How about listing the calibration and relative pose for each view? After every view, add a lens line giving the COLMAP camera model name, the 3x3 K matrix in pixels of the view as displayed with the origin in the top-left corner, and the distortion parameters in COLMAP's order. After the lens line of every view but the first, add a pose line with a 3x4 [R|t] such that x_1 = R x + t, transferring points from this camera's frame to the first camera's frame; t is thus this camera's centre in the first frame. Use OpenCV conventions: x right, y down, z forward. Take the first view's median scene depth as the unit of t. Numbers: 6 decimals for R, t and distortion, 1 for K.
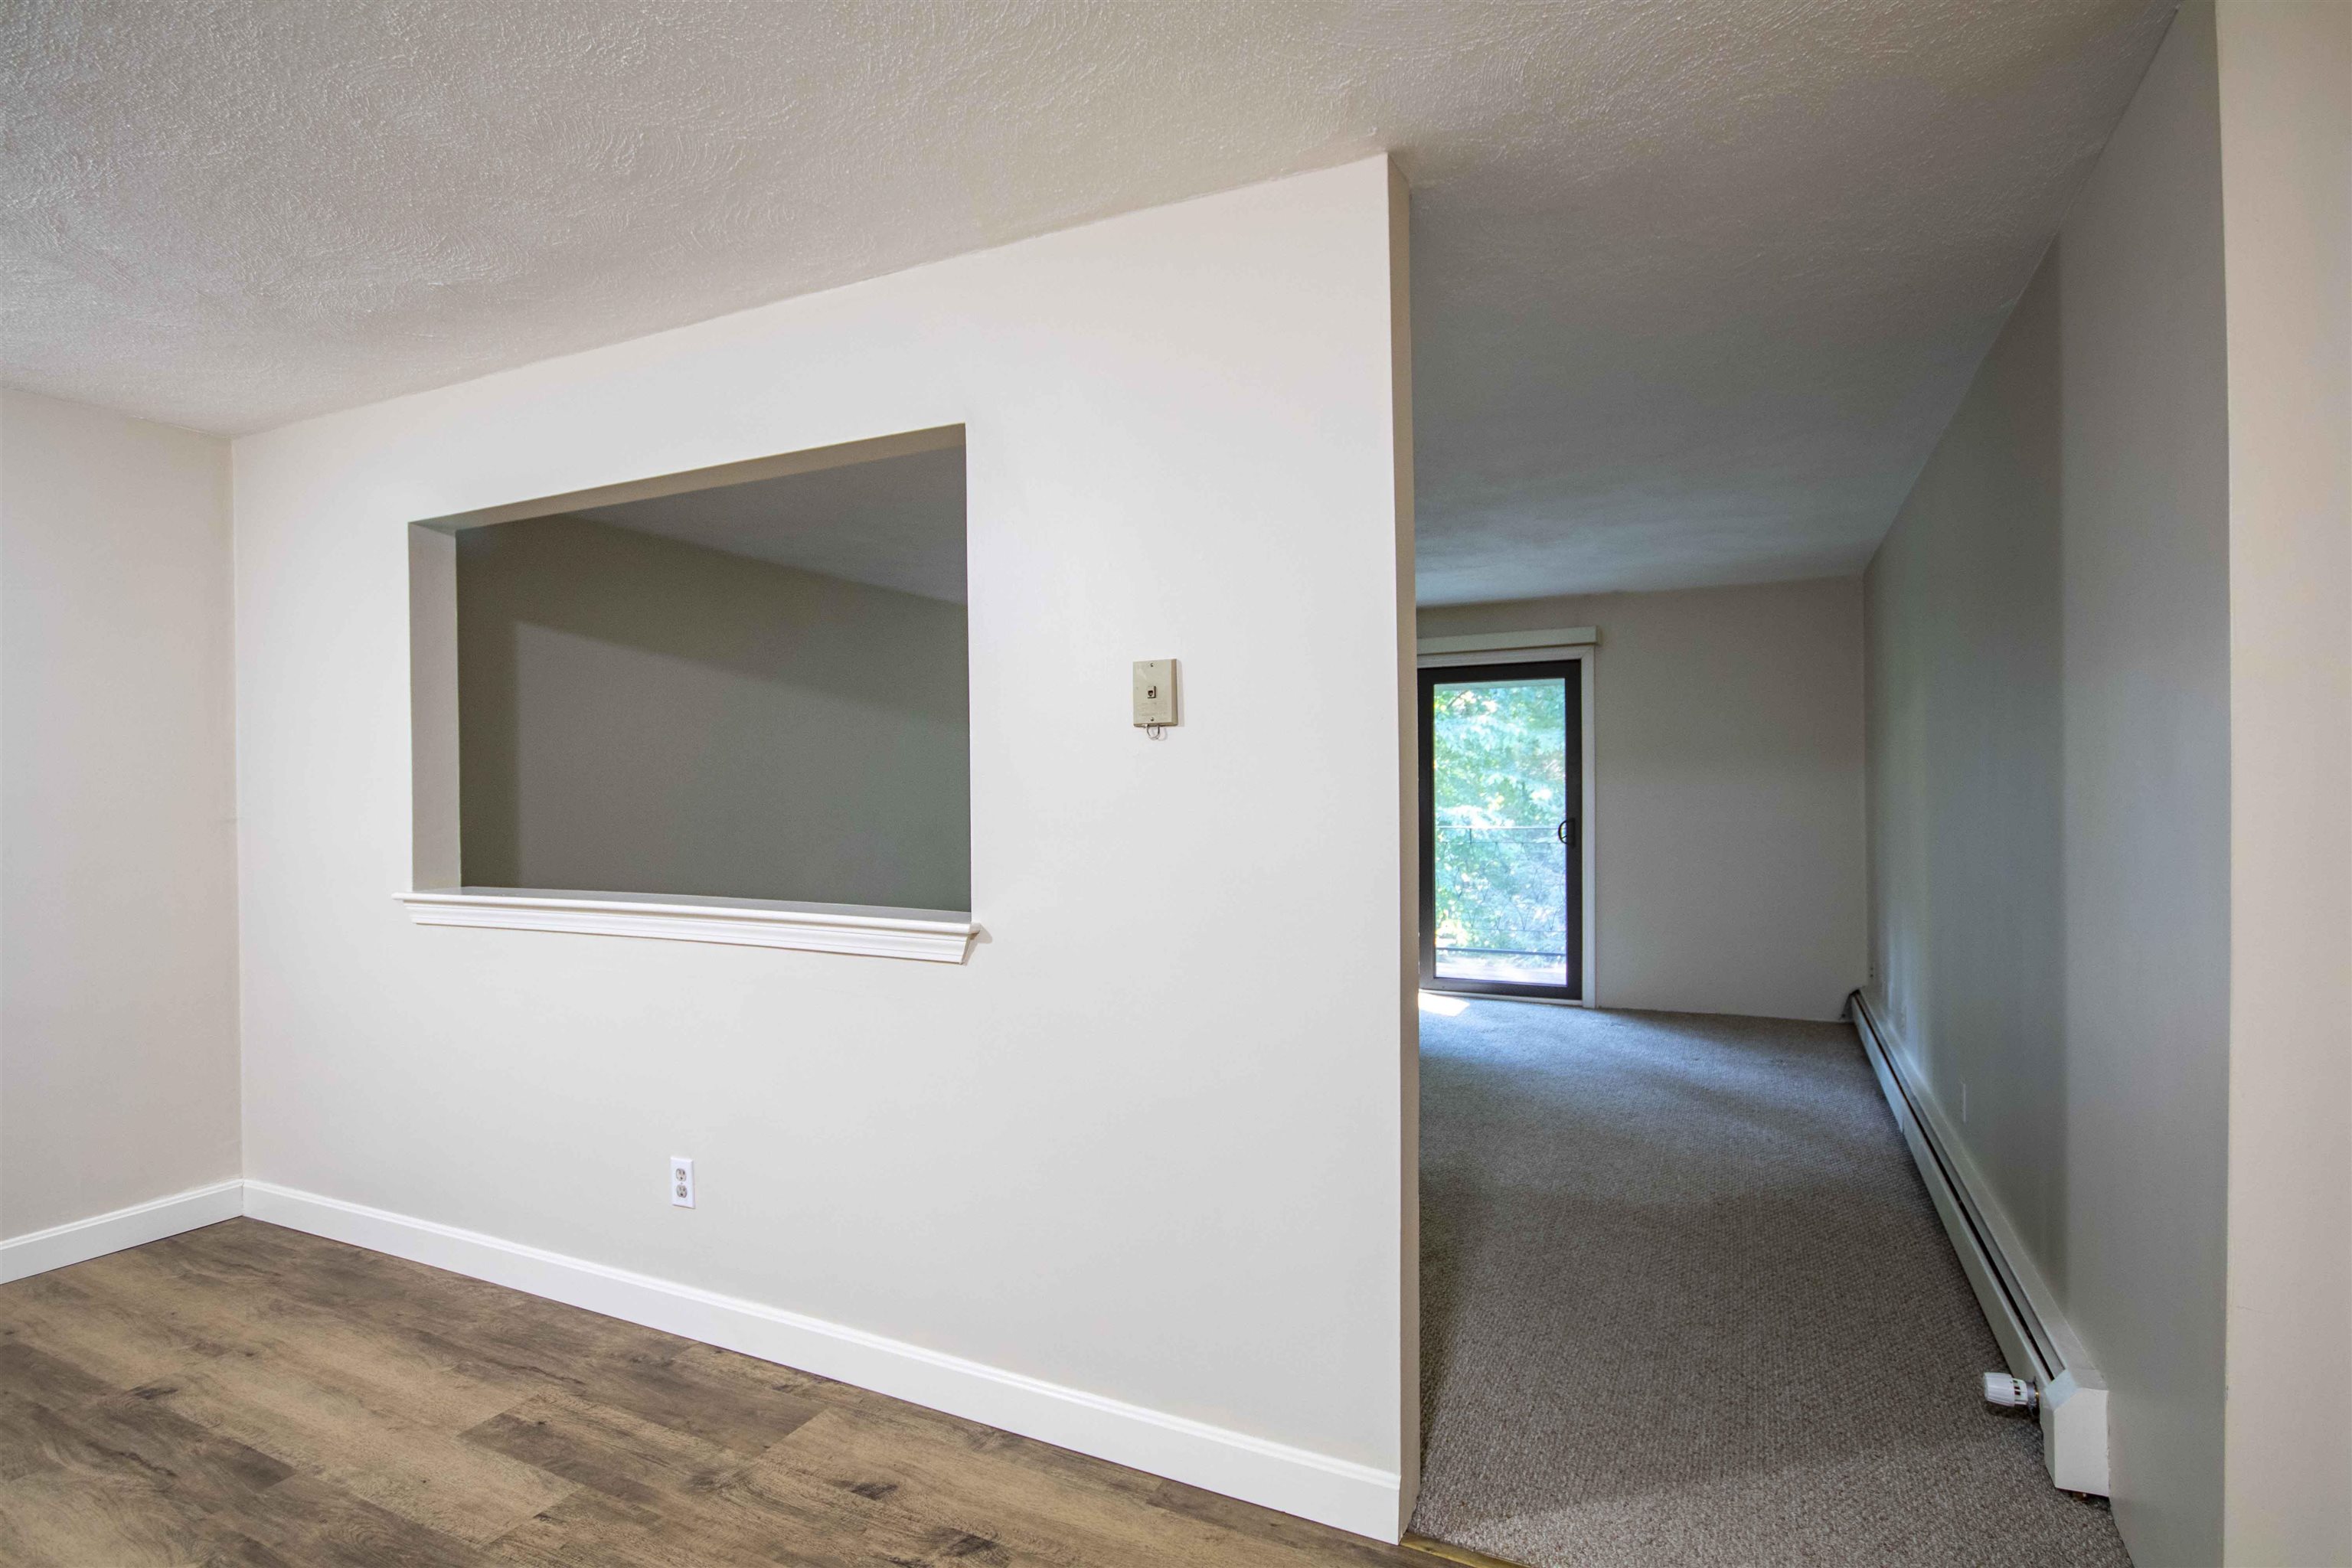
lens RADIAL K [[1154.0, 0, 1176.0], [0, 1154.0, 784.0], [0, 0, 1]] dist [0.002142, 0.000169]
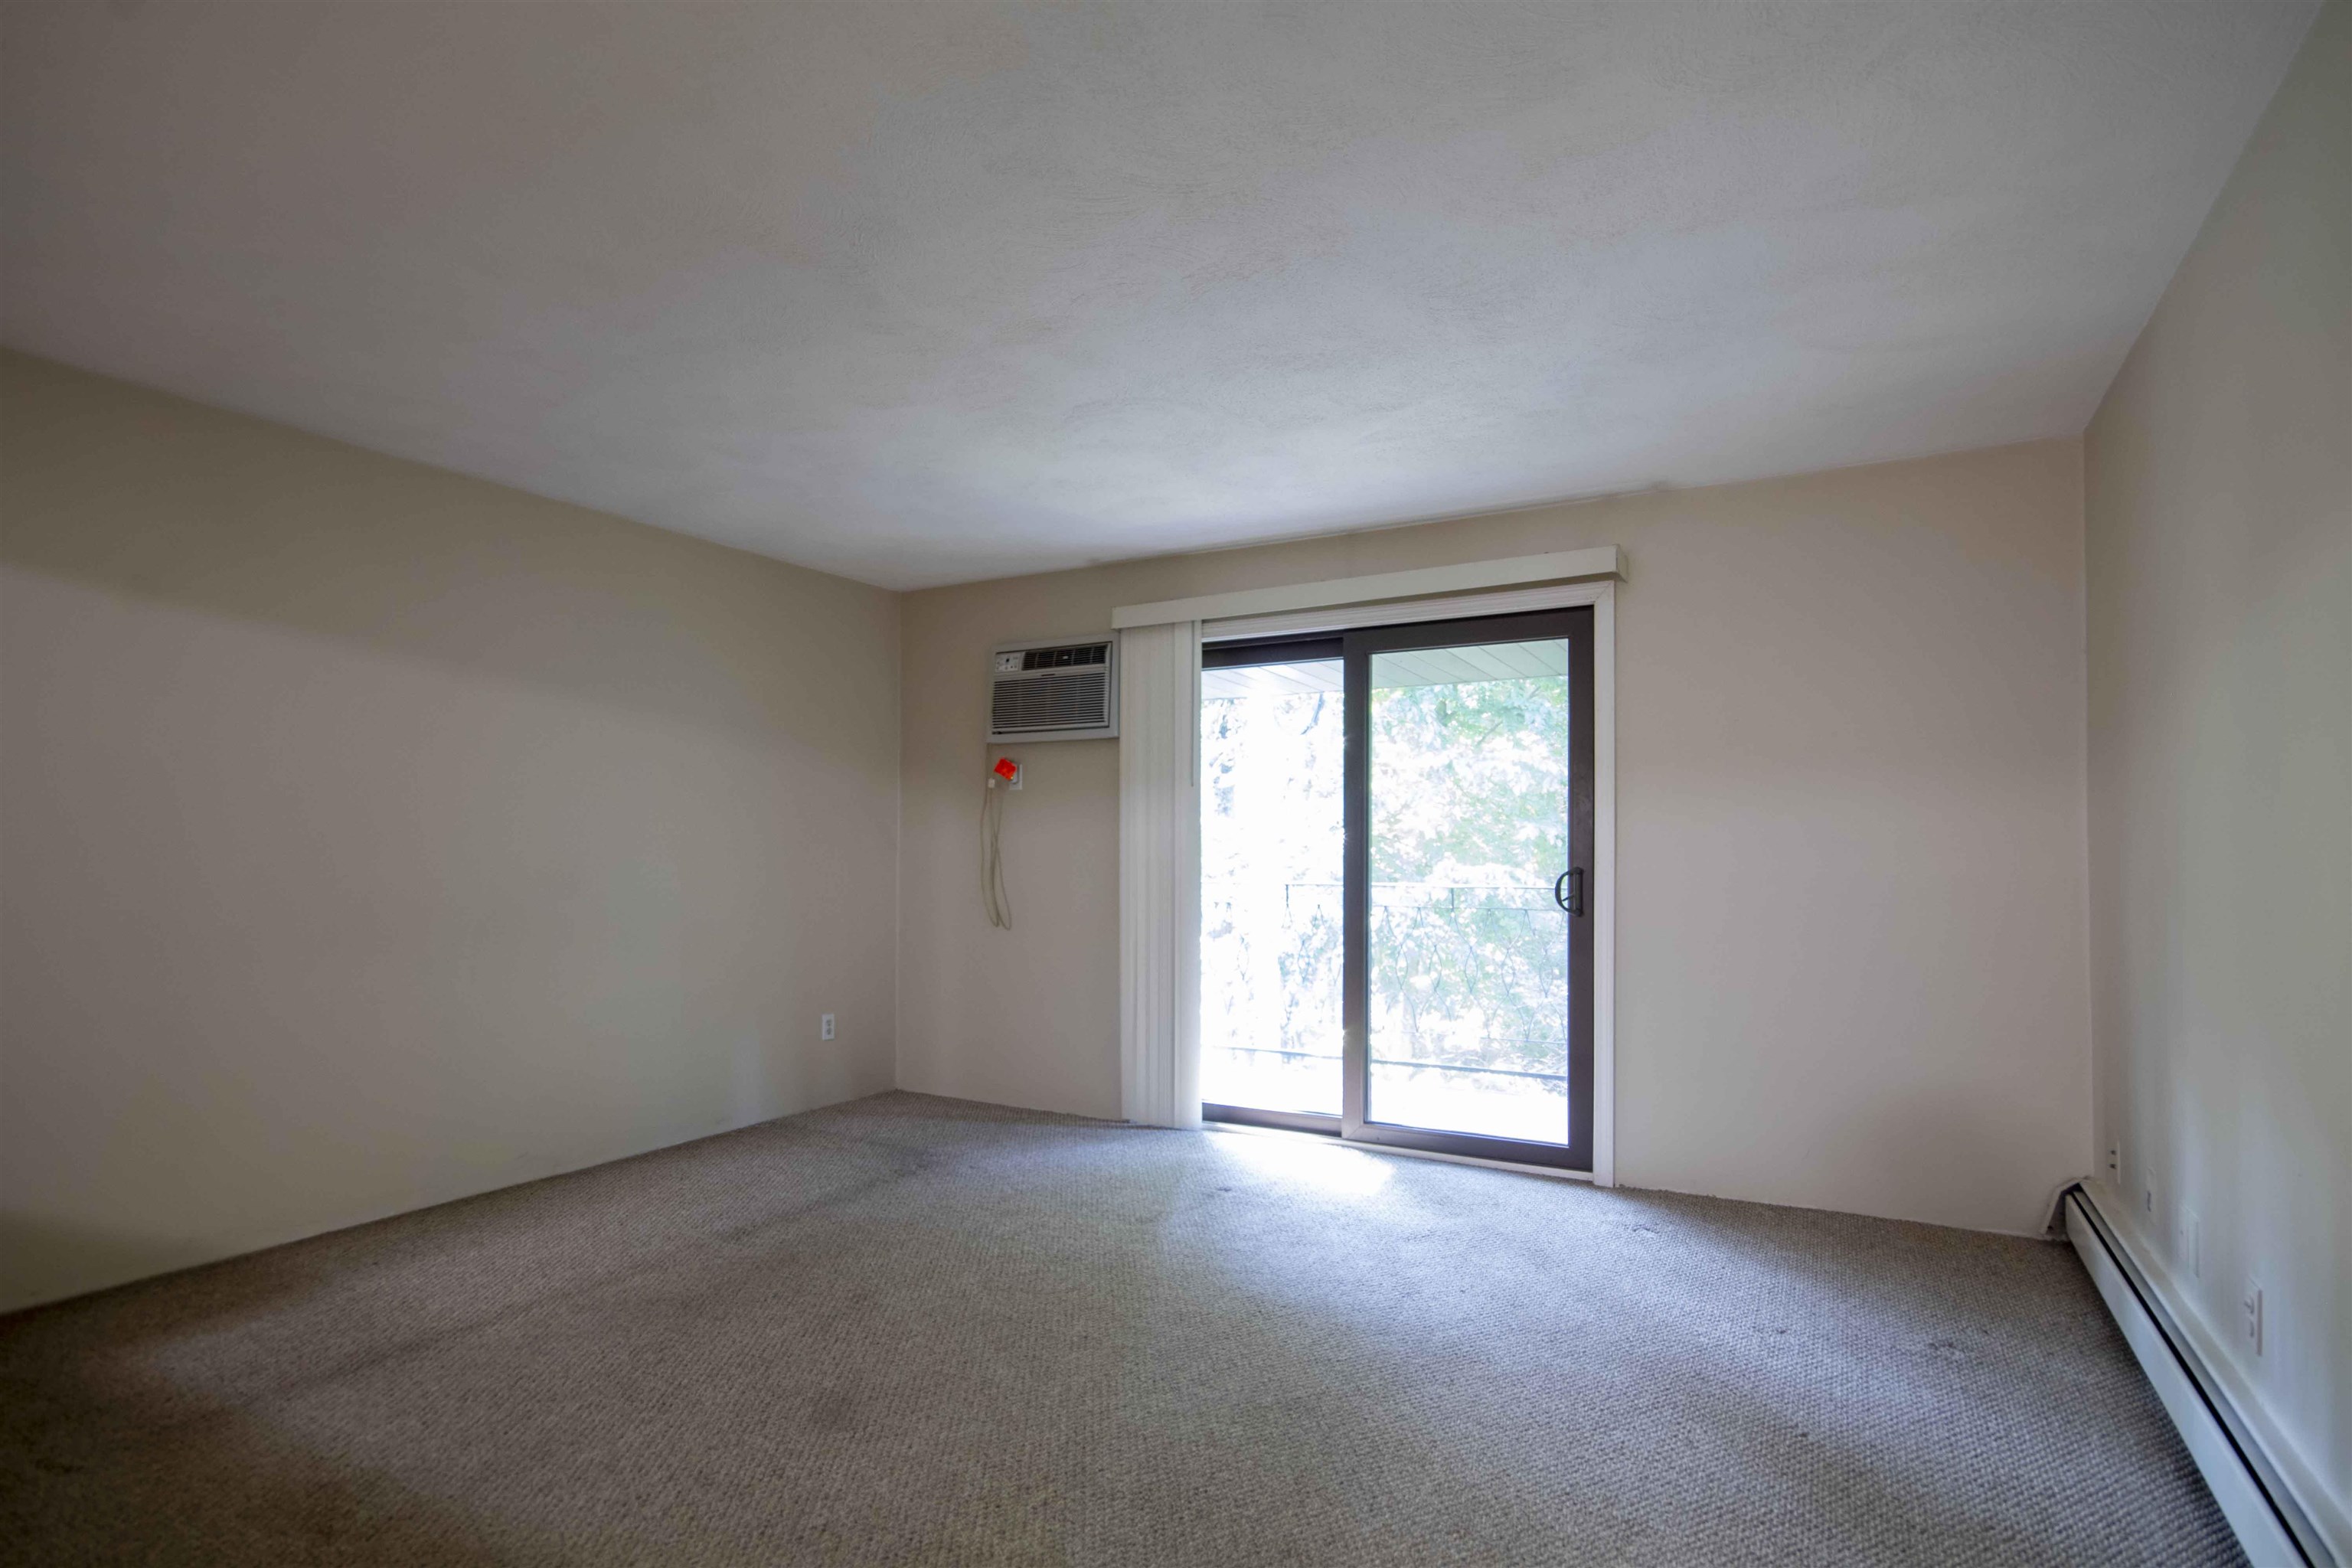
lens RADIAL K [[1196.6, 0, 1175.2], [0, 1196.6, 851.1], [0, 0, 1]] dist [-0.035289, -0.000277]
pose [[0.998705, 0.004683, -0.050662, 0.169834], [-0.004561, 0.999986, 0.002533, 0.019697], [0.050673, -0.002298, 0.998713, 0.380816]]
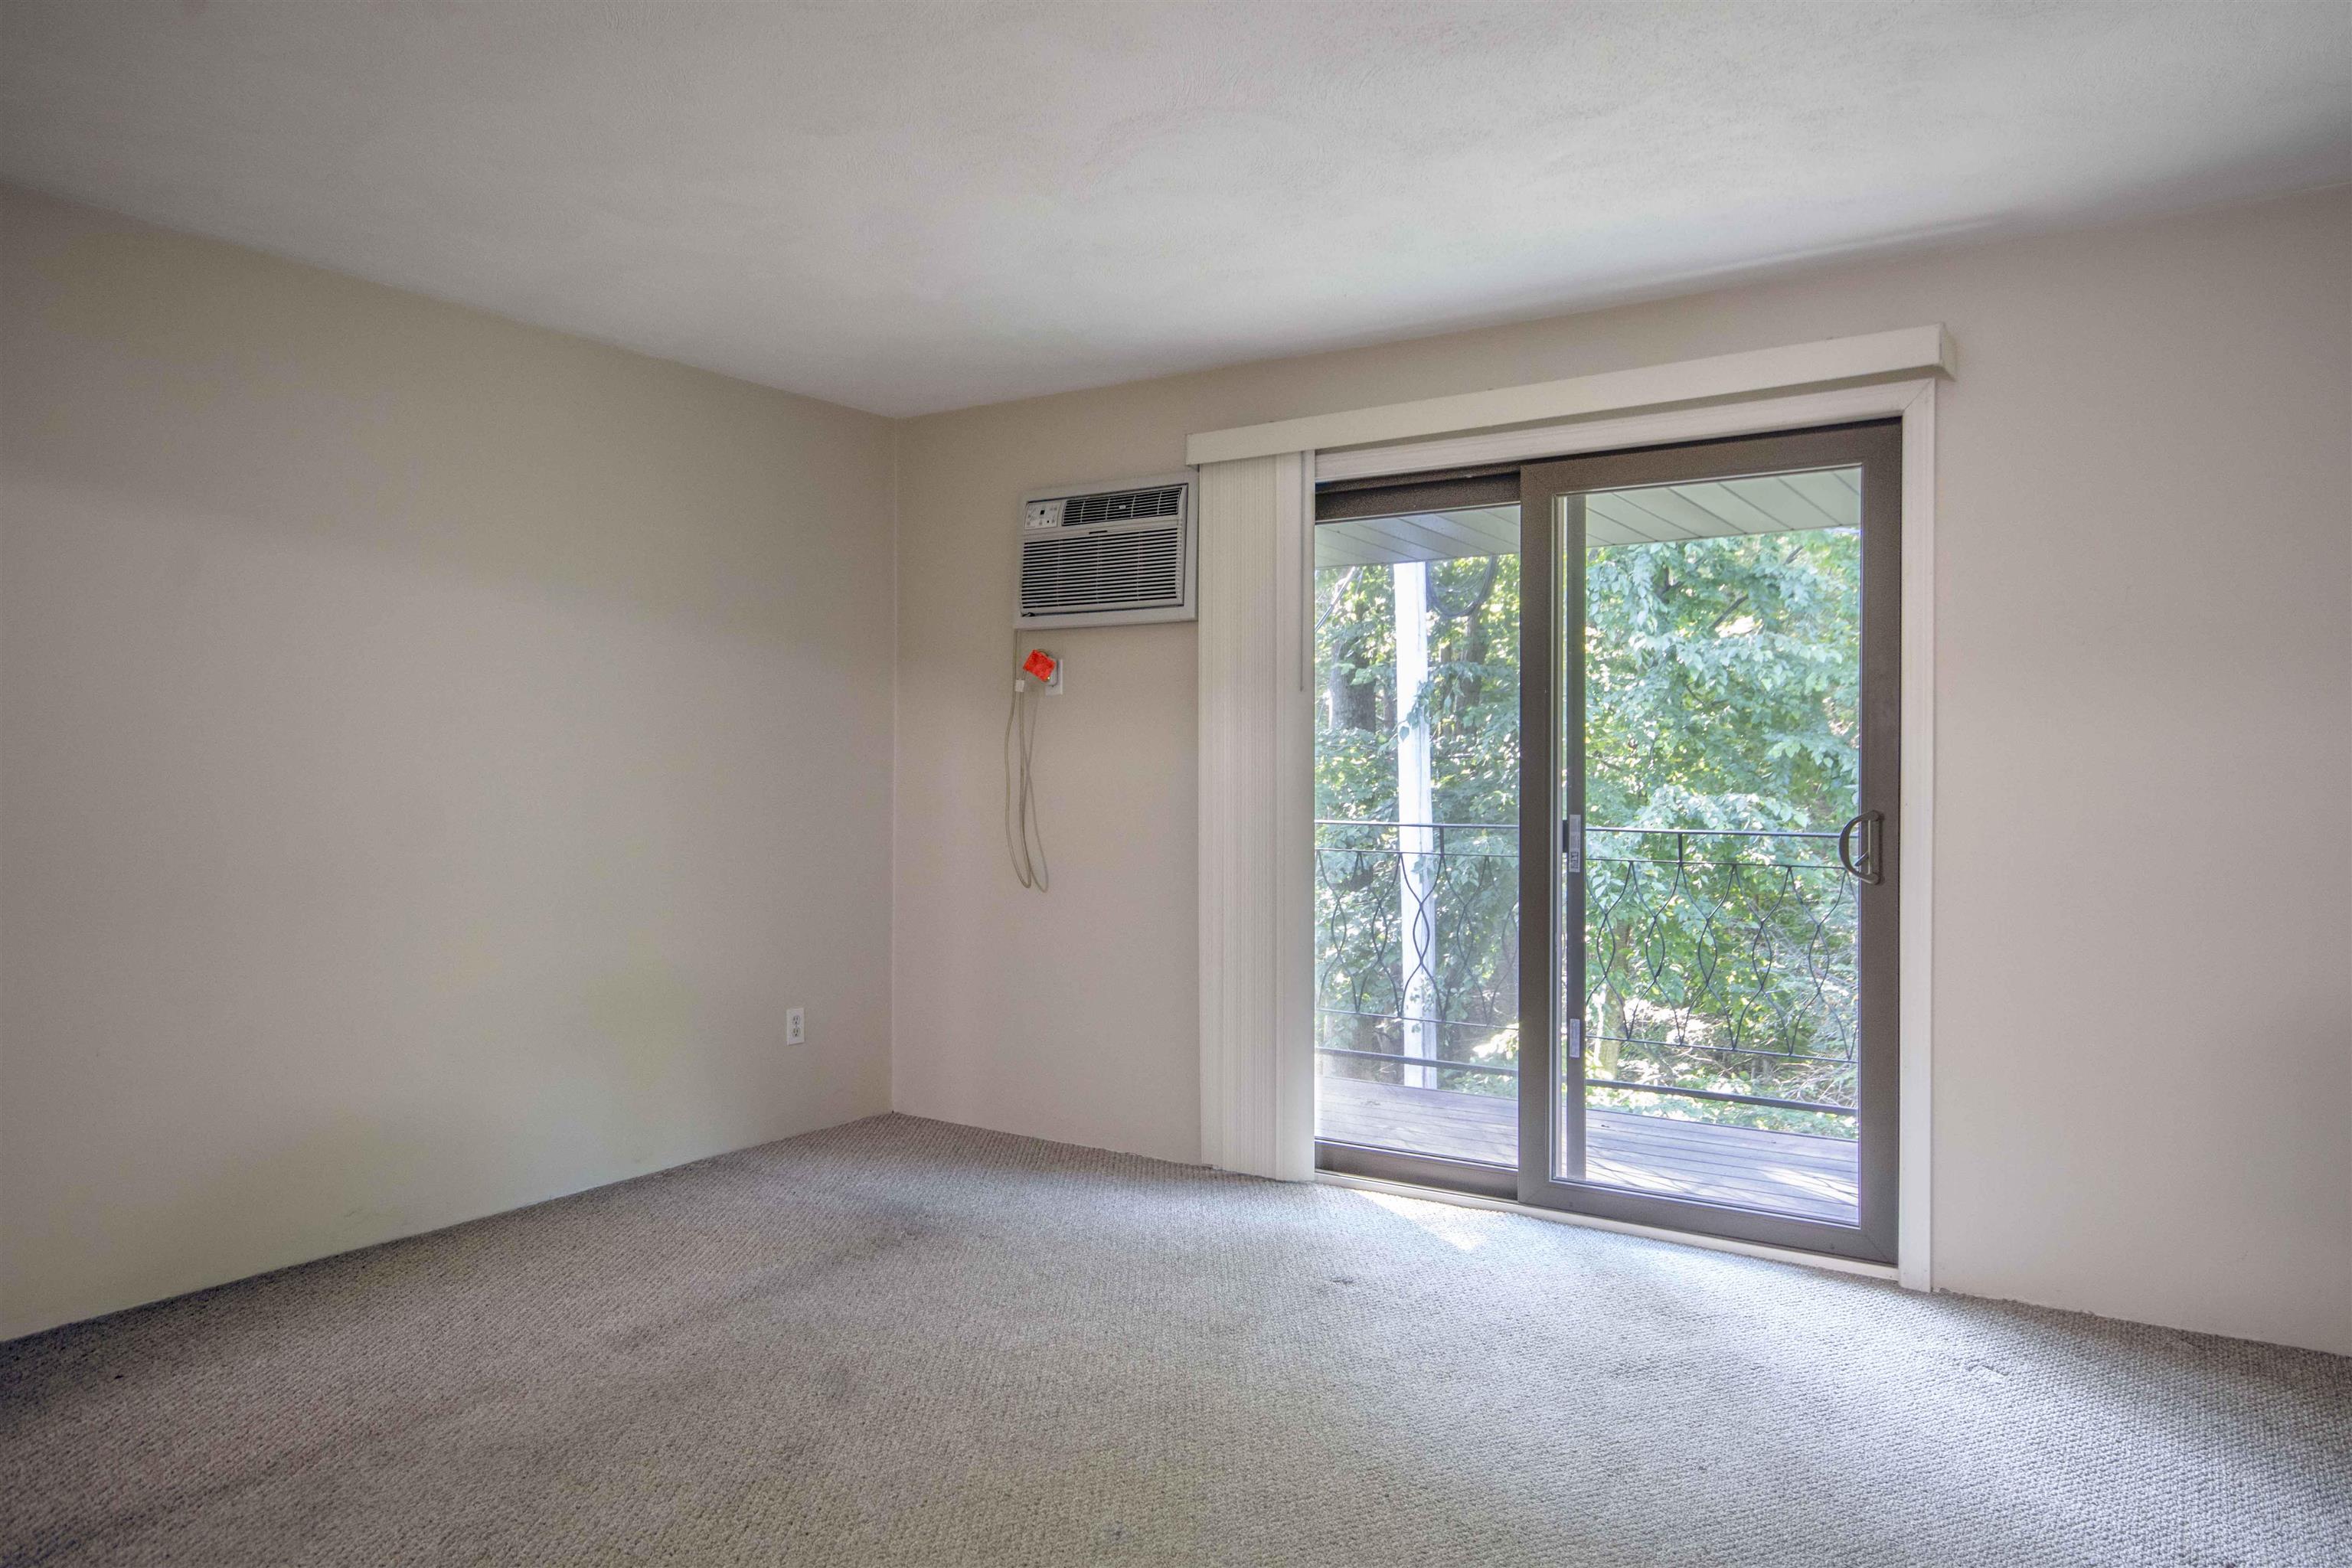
lens RADIAL K [[1560.1, 0, 1192.4], [0, 1560.1, 779.0], [0, 0, 1]] dist [-0.009282, 0.002576]
pose [[0.992482, 0.006153, -0.122237, 0.178270], [-0.005013, 0.999941, 0.009634, 0.013691], [0.122290, -0.008949, 0.992454, 0.446216]]
